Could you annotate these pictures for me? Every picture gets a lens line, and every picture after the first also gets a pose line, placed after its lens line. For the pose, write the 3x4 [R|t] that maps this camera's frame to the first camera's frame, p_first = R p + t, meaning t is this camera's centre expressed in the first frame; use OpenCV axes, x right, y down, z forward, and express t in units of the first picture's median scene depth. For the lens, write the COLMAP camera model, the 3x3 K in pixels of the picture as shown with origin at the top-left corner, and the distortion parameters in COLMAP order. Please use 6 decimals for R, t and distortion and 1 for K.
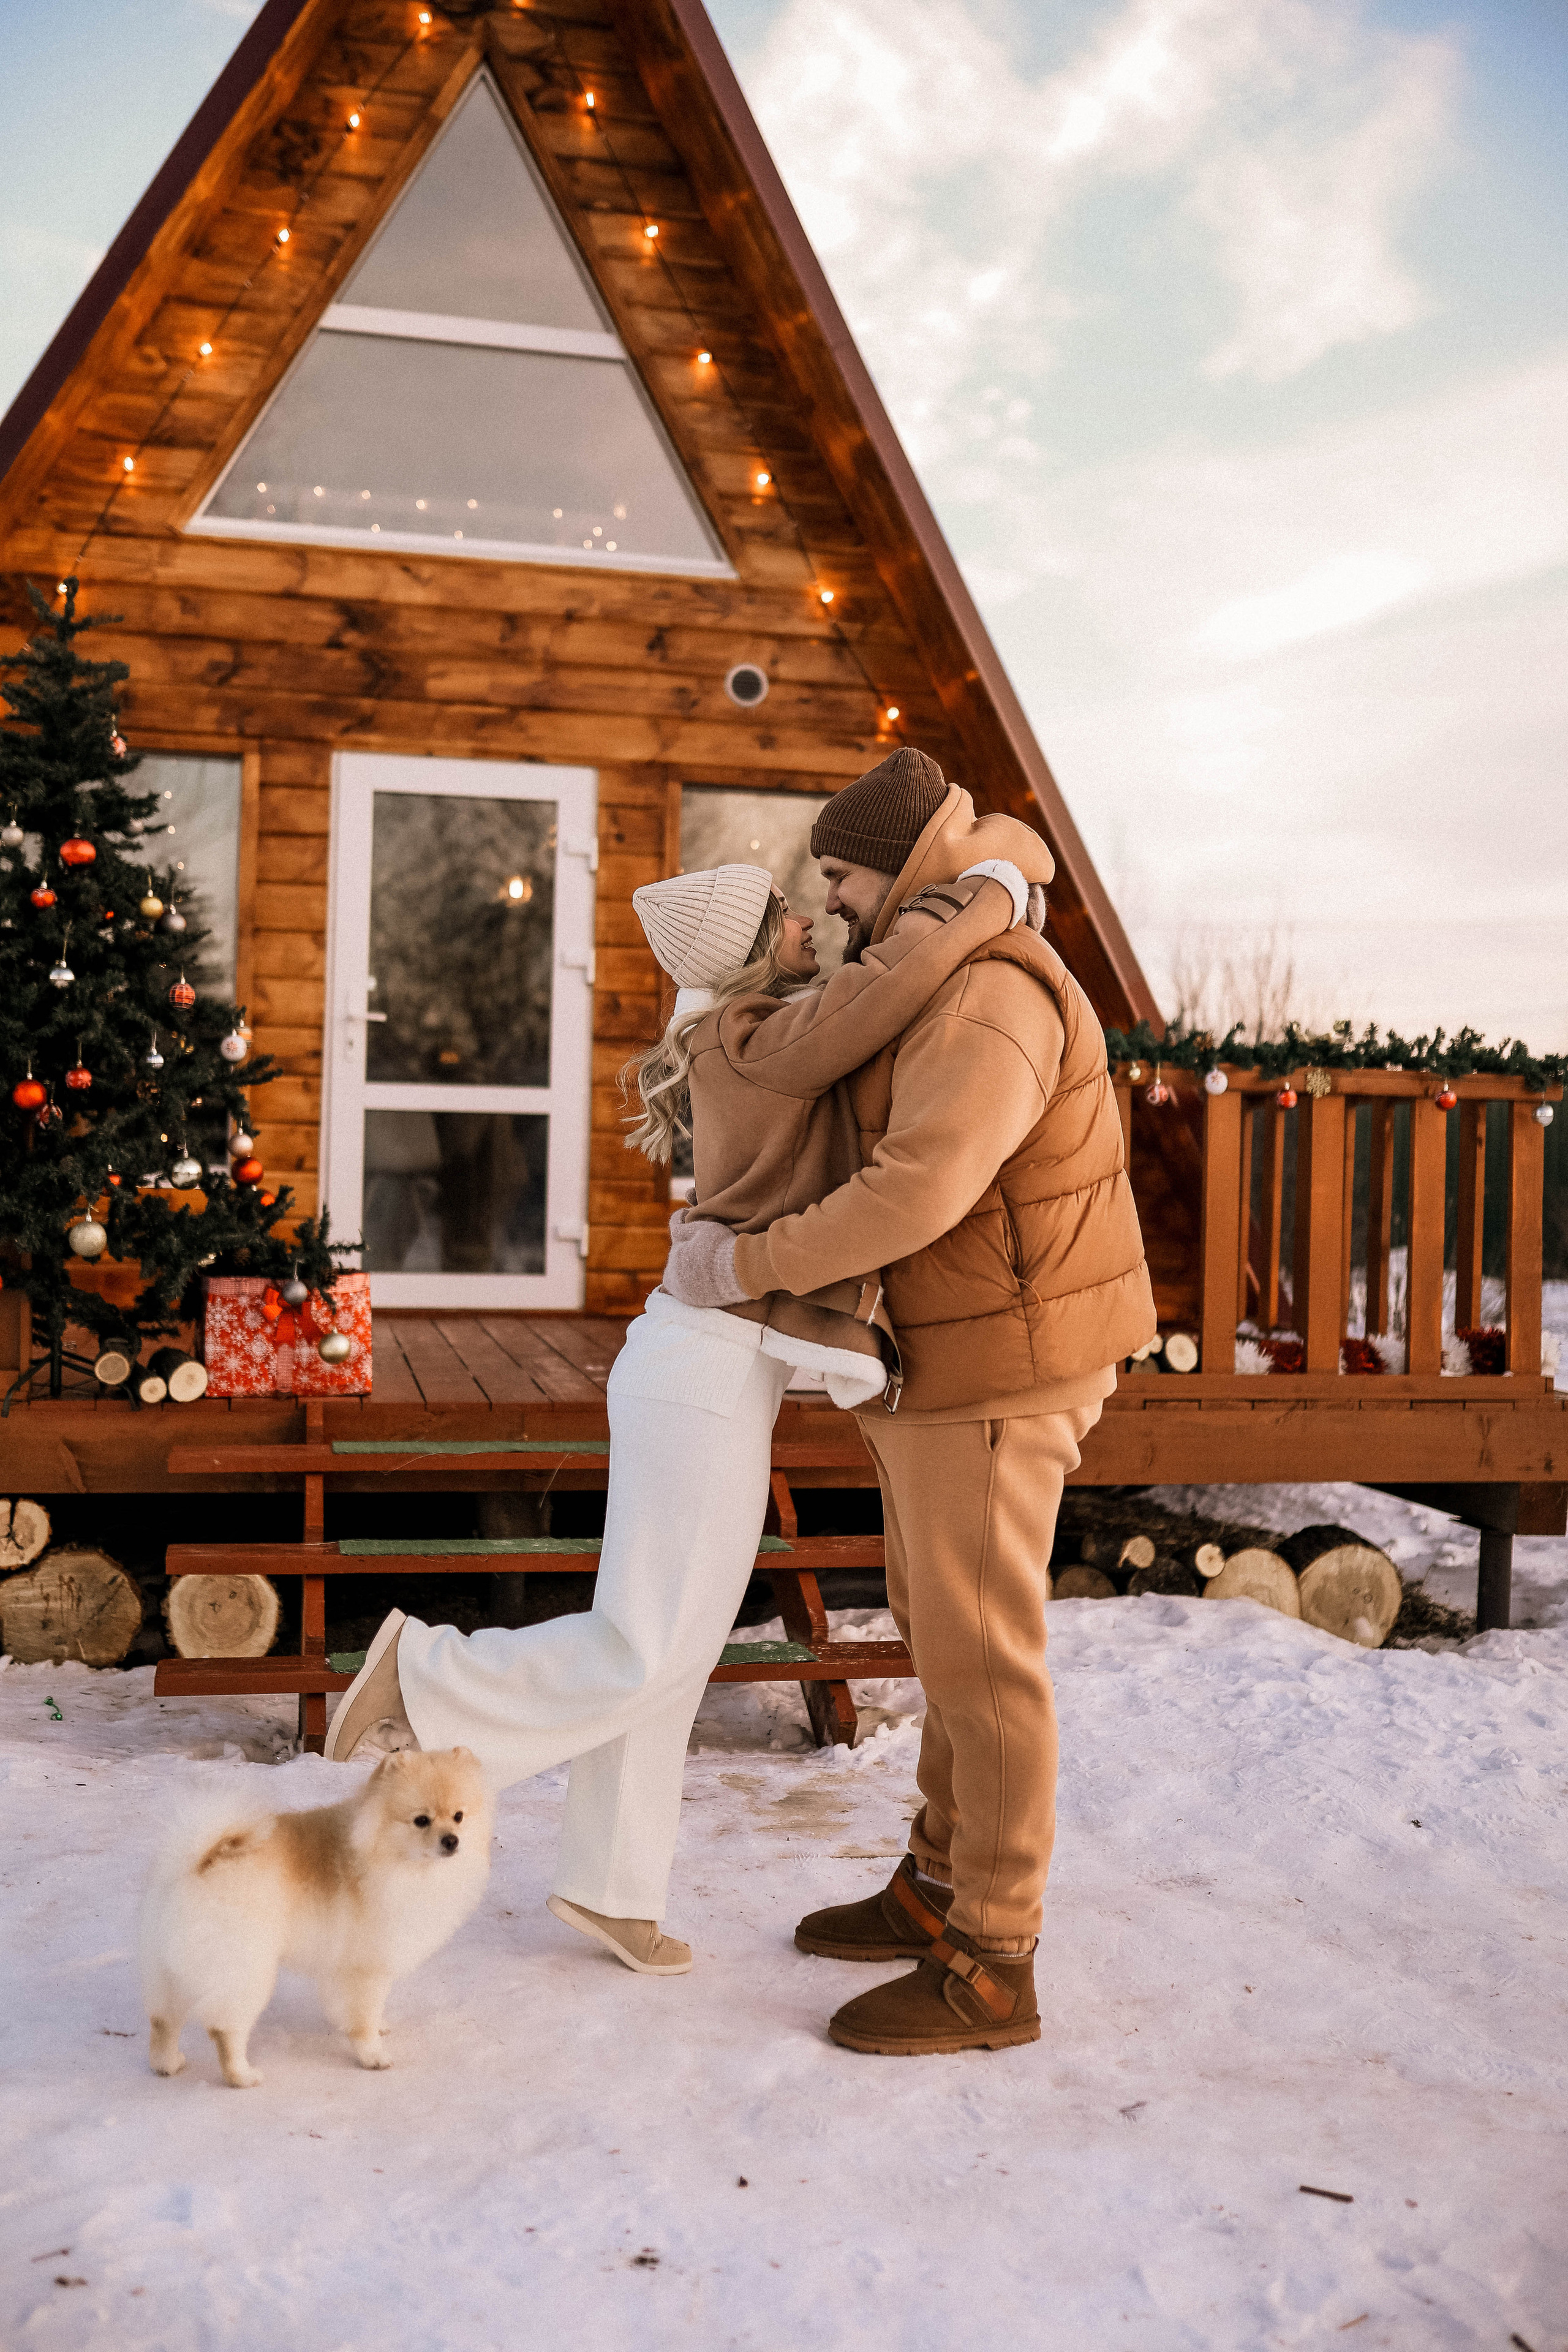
lens RADIAL K [[2234.6, 0, 794.8], [0, 2234.6, 1163.8], [0, 0, 1]] dist [-0.064347, 0.100505]
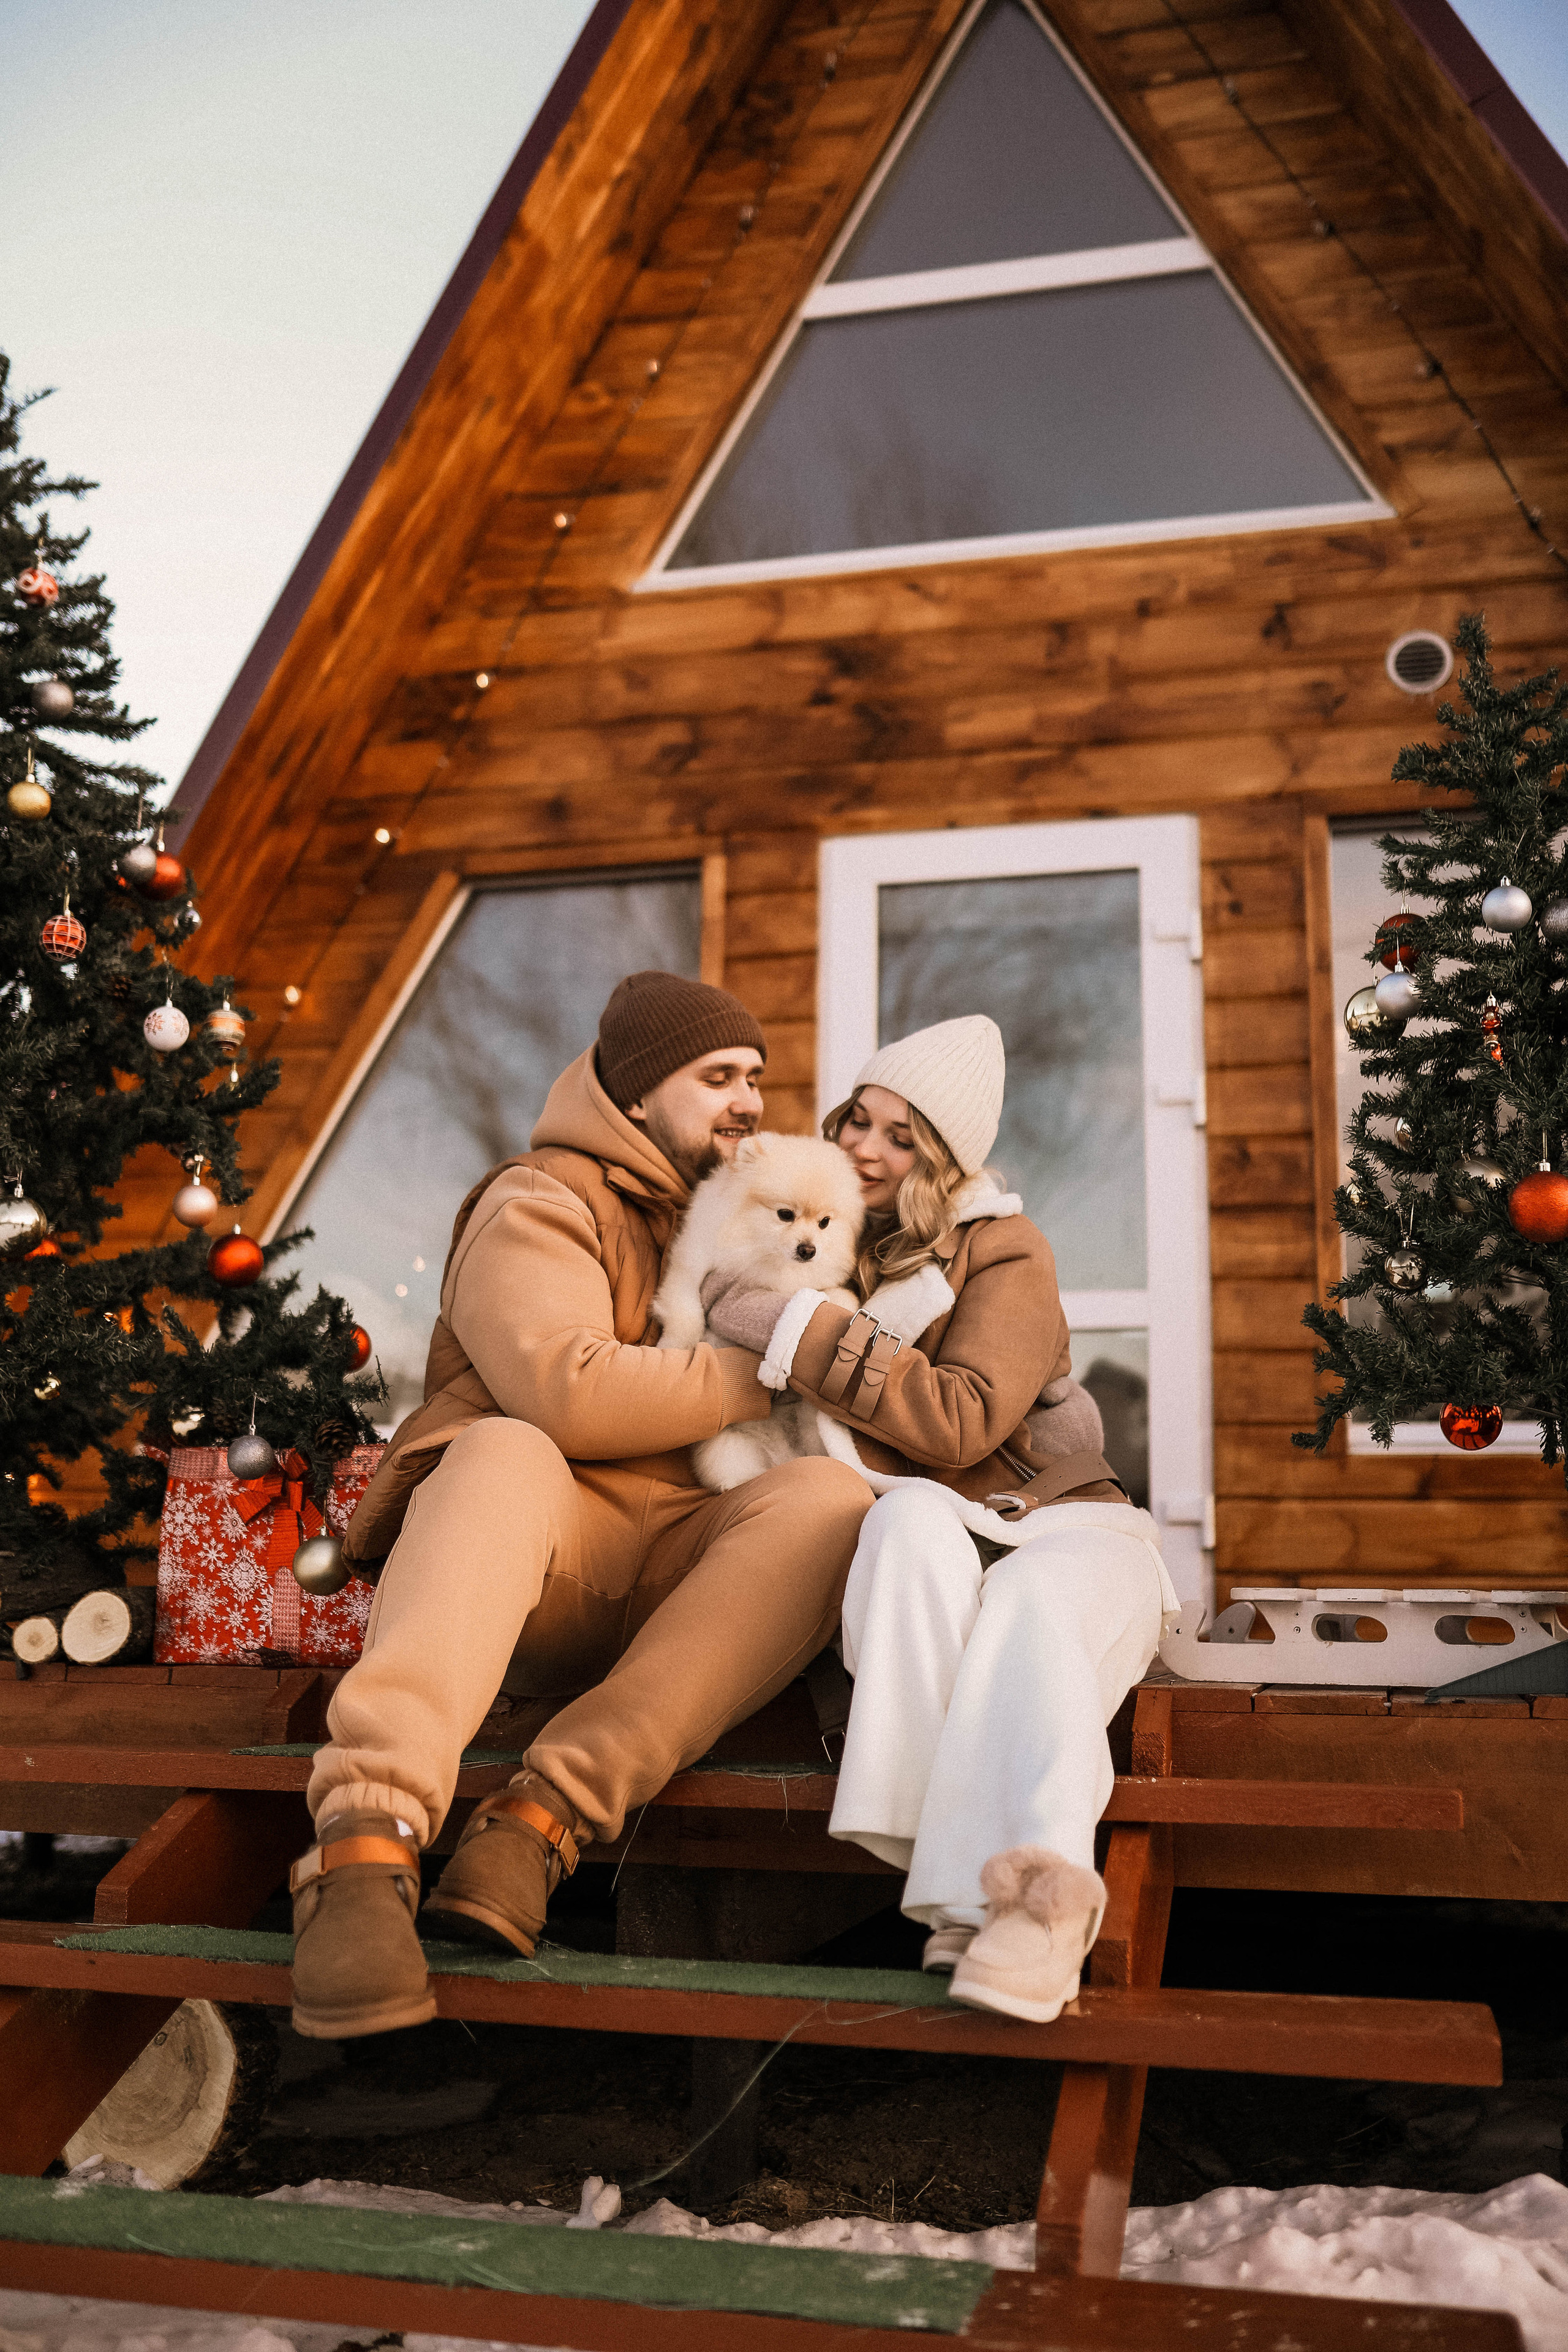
lens RADIAL K [[2234.6, 0, 794.8], [0, 2234.6, 1163.8], [0, 0, 1]] dist [-0.064347, 0.100505]
pose [[0.886188, -0.103606, -0.451593, 0.099105], [0.005186, 0.976835, -0.213931, 0.070932], [0.463296, 0.187241, 0.866197, 0.392416]]
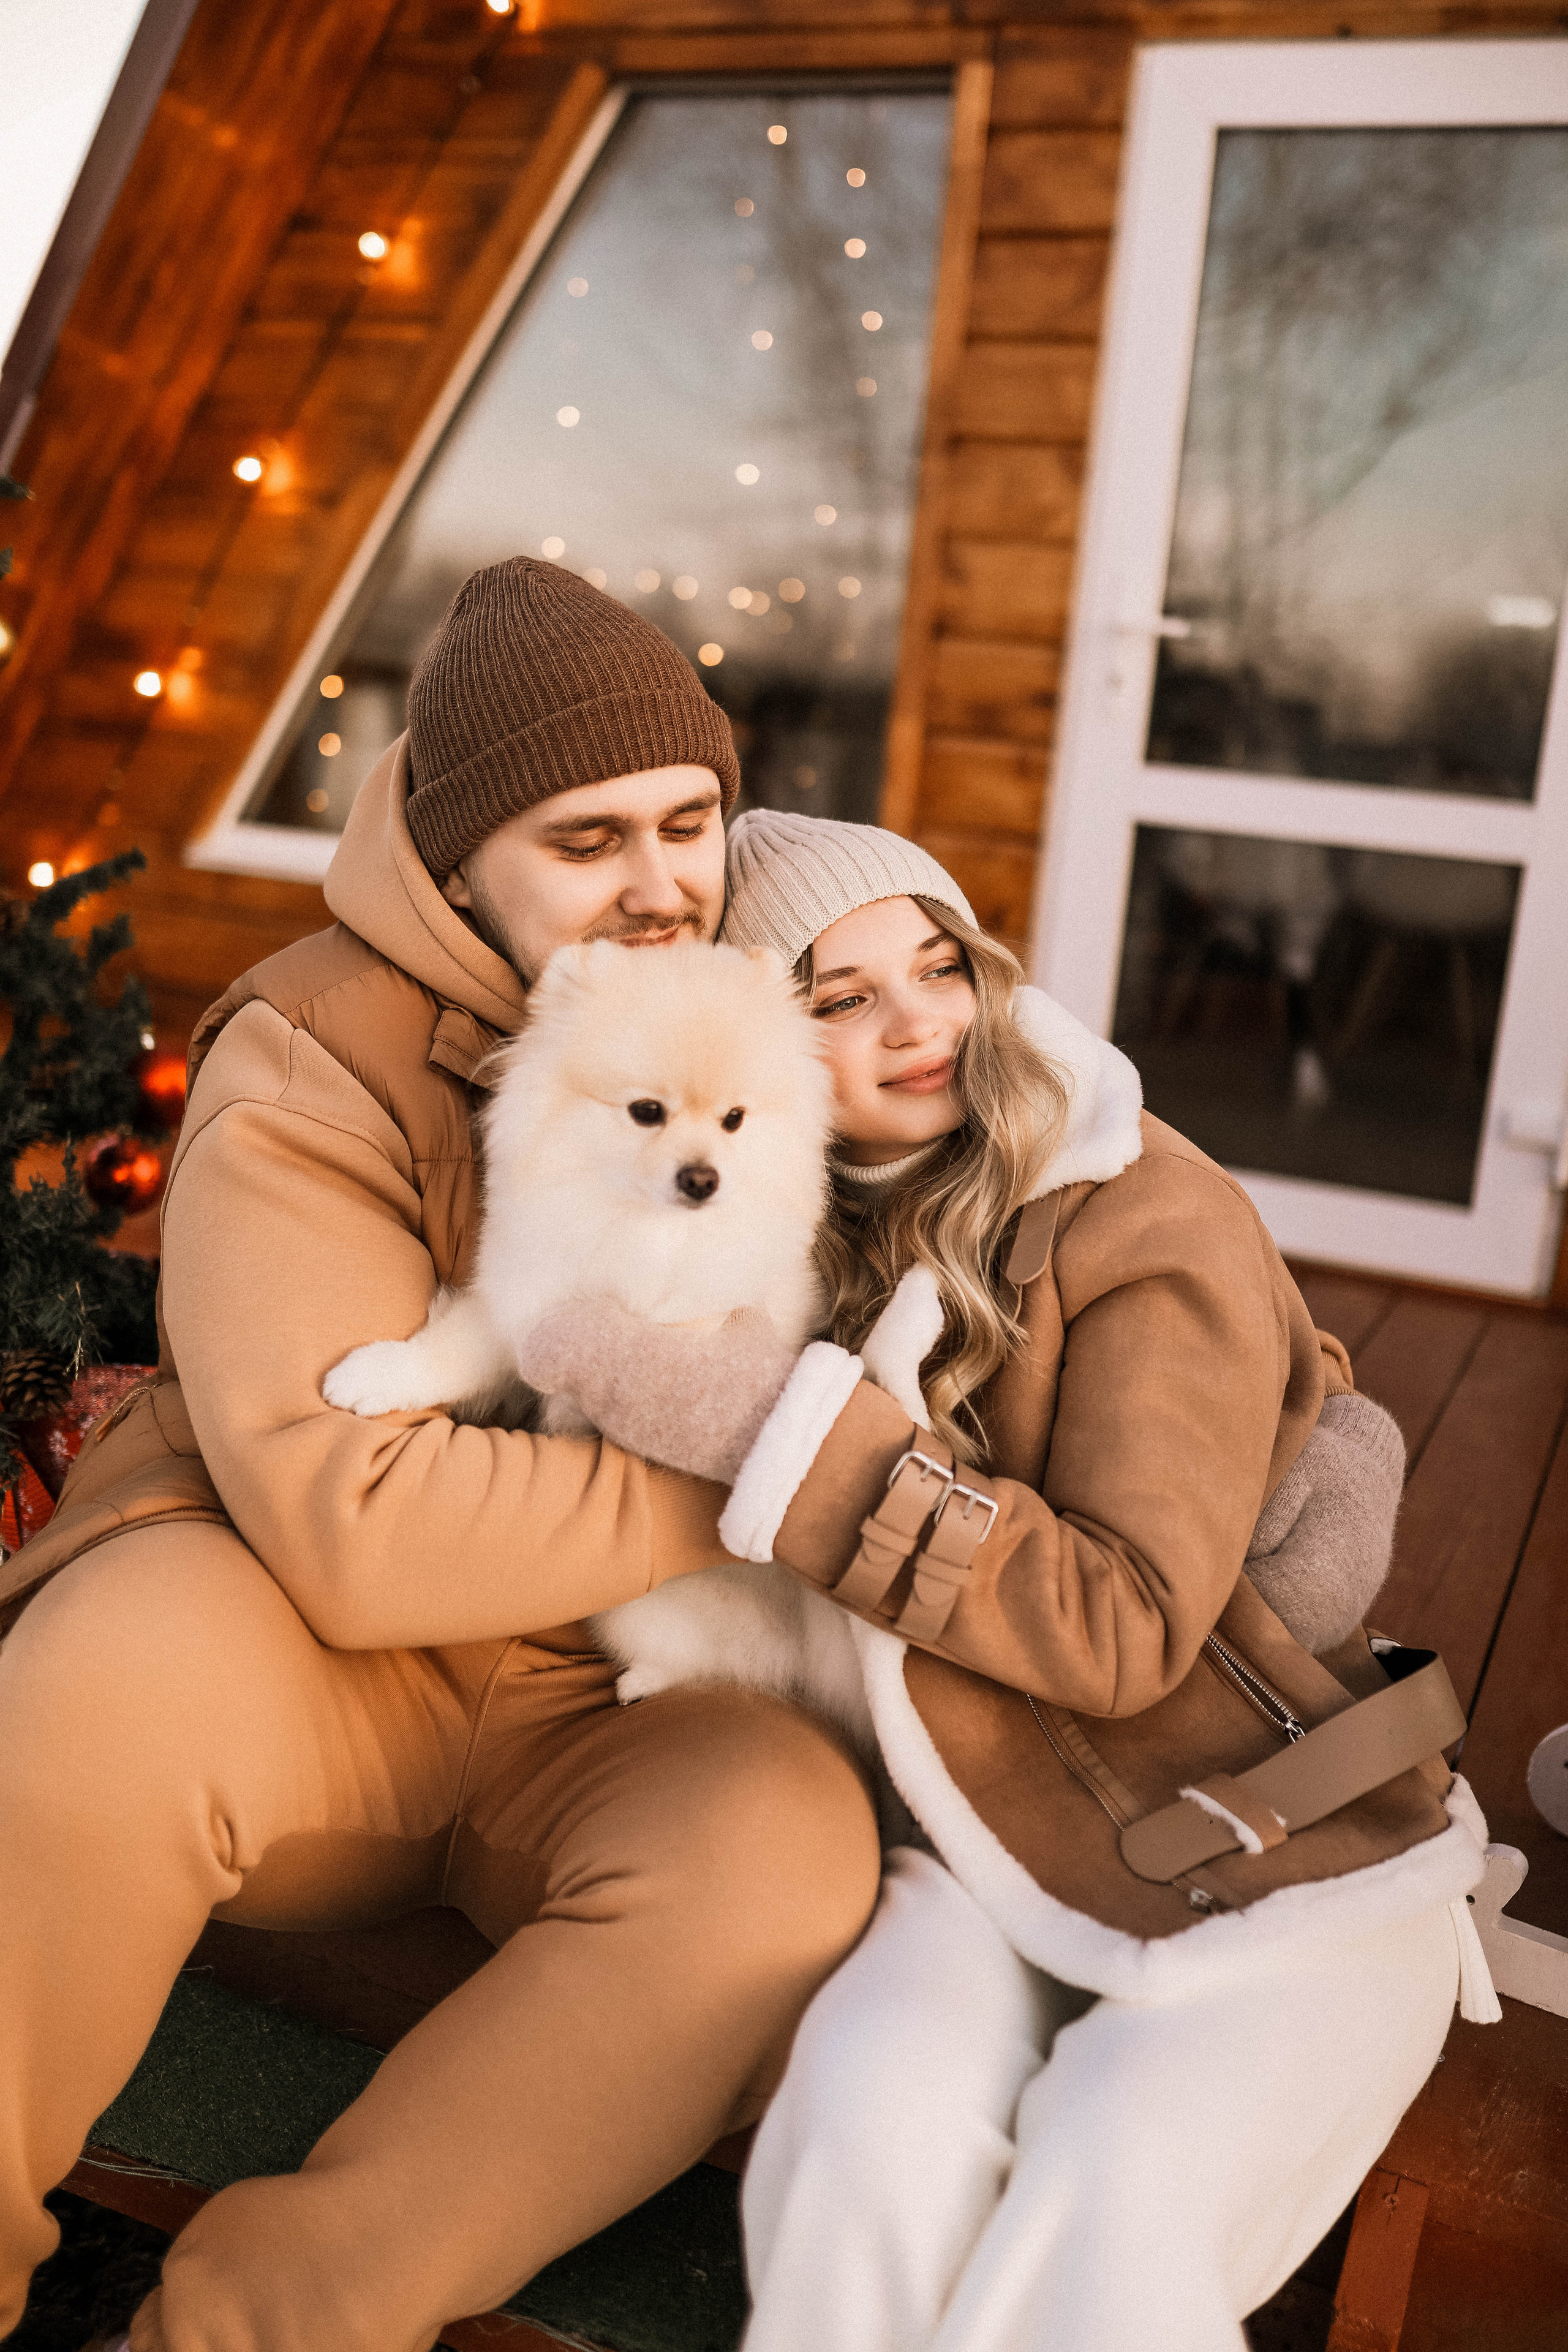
lens RADIAL K [[2234.6, 0, 794.8], [0, 2234.6, 1163.8], [0, 0, 1]] dist [-0.064347, 0.100505]
pose [[0.810093, 0.164677, -0.562699, 0.033662], [-0.077732, 0.981439, 0.175317, -0.030595], [0.581126, -0.098283, 0.807857, 0.560526]]
